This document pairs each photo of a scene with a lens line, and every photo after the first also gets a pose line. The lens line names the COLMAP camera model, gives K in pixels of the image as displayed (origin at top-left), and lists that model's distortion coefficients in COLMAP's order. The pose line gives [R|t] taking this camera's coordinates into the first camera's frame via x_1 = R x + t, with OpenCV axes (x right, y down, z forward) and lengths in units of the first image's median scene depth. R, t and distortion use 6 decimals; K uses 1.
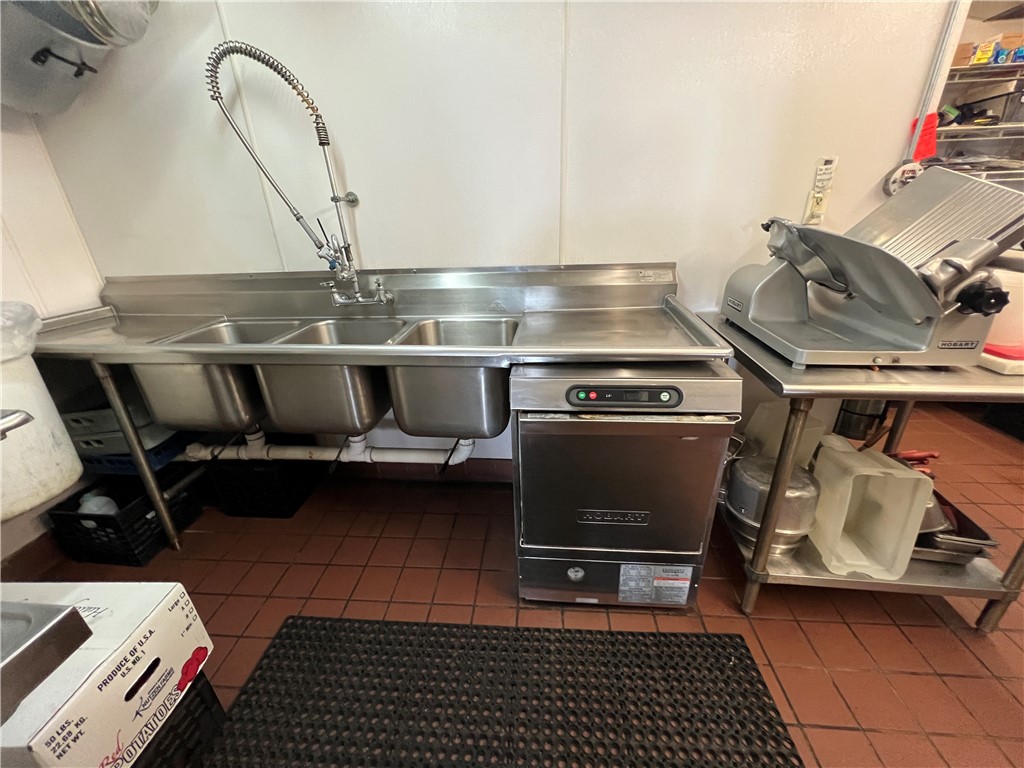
lens RADIAL K [[411.3, 0, 511.1], [0, 411.3, 383.9], [0, 0, 1]] dist [0.000819, 0.000219]
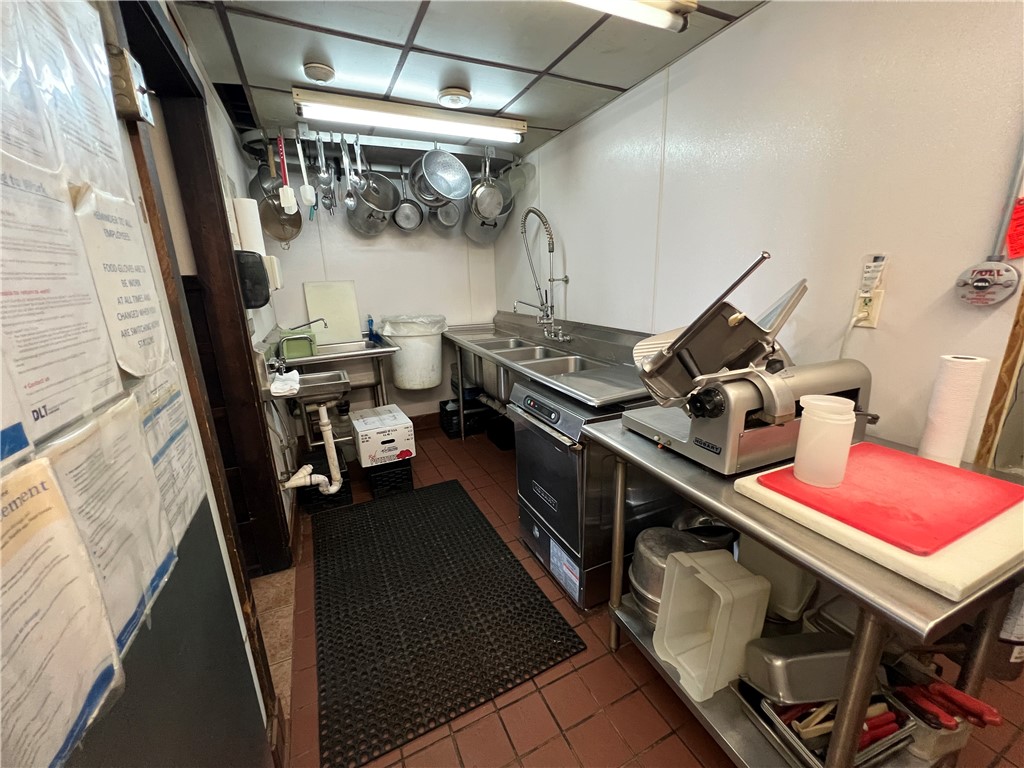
lens RADIAL K [[414.1, 0, 512.1], [0, 414.1, 385.8], [0, 0, 1]] dist [0.002107, 0.000060]
pose [[0.500823, 0.243187, -0.830684, 1.246273], [-0.334475, 0.939542, 0.073399, -0.110395], [0.798312, 0.241083, 0.551885, -0.010631]]
